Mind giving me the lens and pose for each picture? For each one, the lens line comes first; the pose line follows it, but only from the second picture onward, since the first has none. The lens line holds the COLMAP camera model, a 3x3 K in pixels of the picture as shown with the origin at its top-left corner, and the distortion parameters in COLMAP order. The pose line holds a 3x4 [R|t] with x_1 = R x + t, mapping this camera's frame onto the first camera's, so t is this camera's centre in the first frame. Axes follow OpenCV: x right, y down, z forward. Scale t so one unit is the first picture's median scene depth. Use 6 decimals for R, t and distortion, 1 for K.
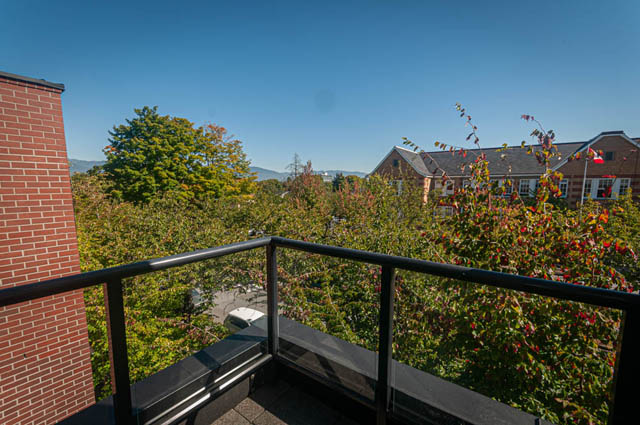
lens RADIAL K [[276.6, 0, 321.3], [0, 276.6, 221.0], [0, 0, 1]] dist [0.002606, 0.002012]
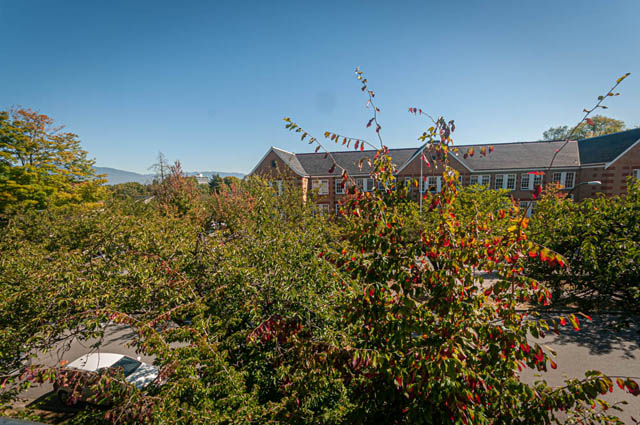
lens RADIAL K [[276.6, 0, 320.1], [0, 276.6, 219.7], [0, 0, 1]] dist [0.002606, 0.002012]
pose [[0.913244, -0.075544, 0.400348, 0.004613], [0.078545, 0.996871, 0.008934, -0.003036], [-0.399770, 0.023286, 0.916320, 0.019083]]
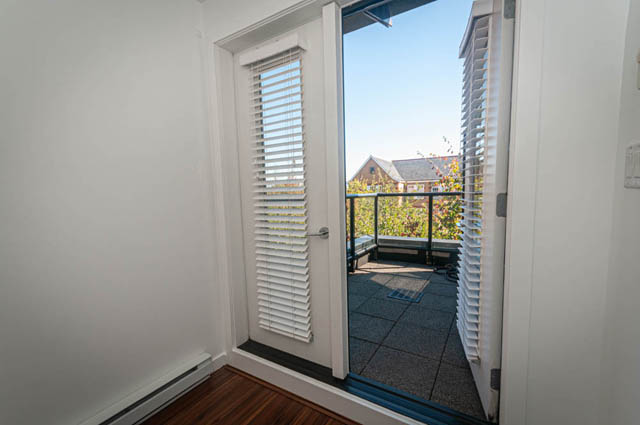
lens RADIAL K [[276.6, 0, 321.0], [0, 276.6, 217.0], [0, 0, 1]] dist [0.002606, 0.002012]
pose [[0.994843, -0.030996, 0.096576, -0.047834], [0.035438, 0.998375, -0.044622, 0.018974], [-0.095036, 0.047814, 0.994325, -0.071075]]
